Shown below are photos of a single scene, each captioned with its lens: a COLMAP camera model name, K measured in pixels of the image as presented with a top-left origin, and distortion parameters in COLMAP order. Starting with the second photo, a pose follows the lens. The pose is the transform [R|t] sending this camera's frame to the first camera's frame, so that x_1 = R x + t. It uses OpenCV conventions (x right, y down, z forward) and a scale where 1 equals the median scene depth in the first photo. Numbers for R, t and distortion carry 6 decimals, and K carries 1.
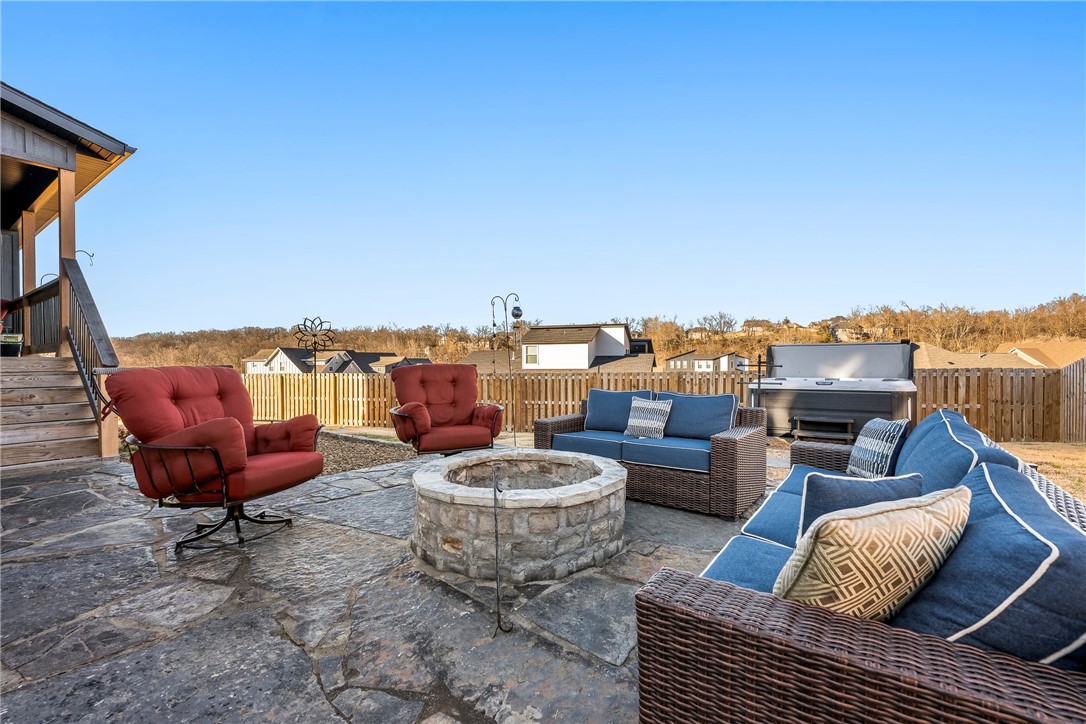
lens RADIAL K [[469.6, 0, 540.1], [0, 469.6, 370.8], [0, 0, 1]] dist [-0.001164, 0.000017]
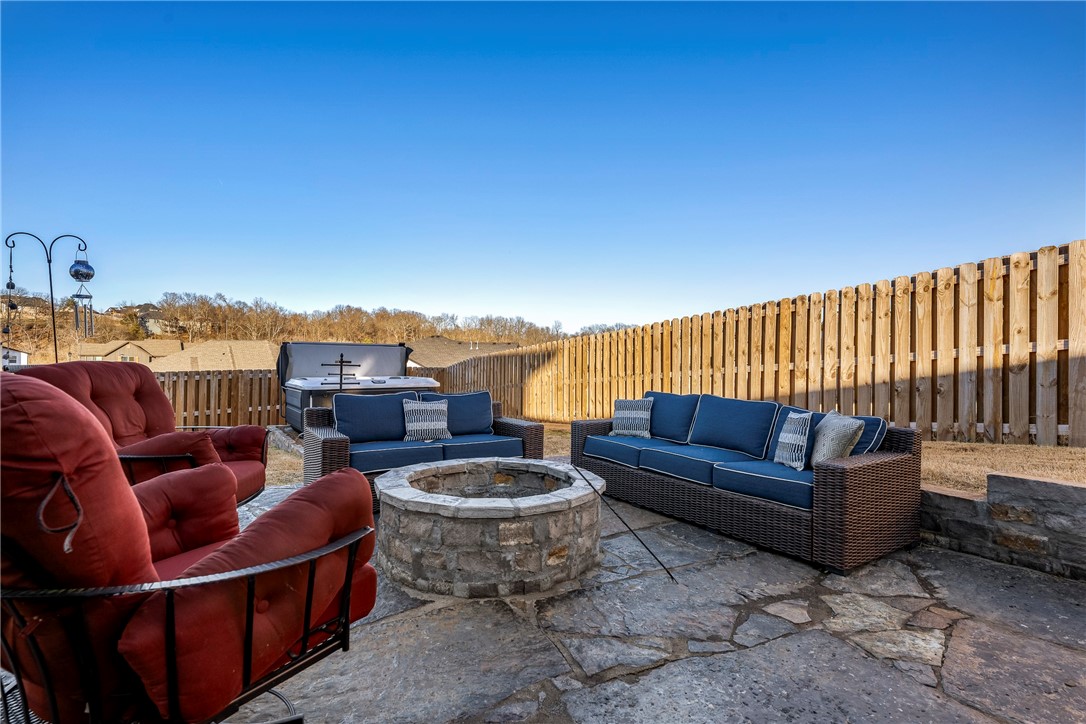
lens RADIAL K [[551.7, 0, 543.0], [0, 551.7, 362.0], [0, 0, 1]] dist [0.002605, 0.000121]
pose [[0.340657, 0.007454, 0.940158, -0.394260], [0.005695, 0.999934, -0.009992, -0.003308], [-0.940170, 0.008758, 0.340592, 0.202320]]
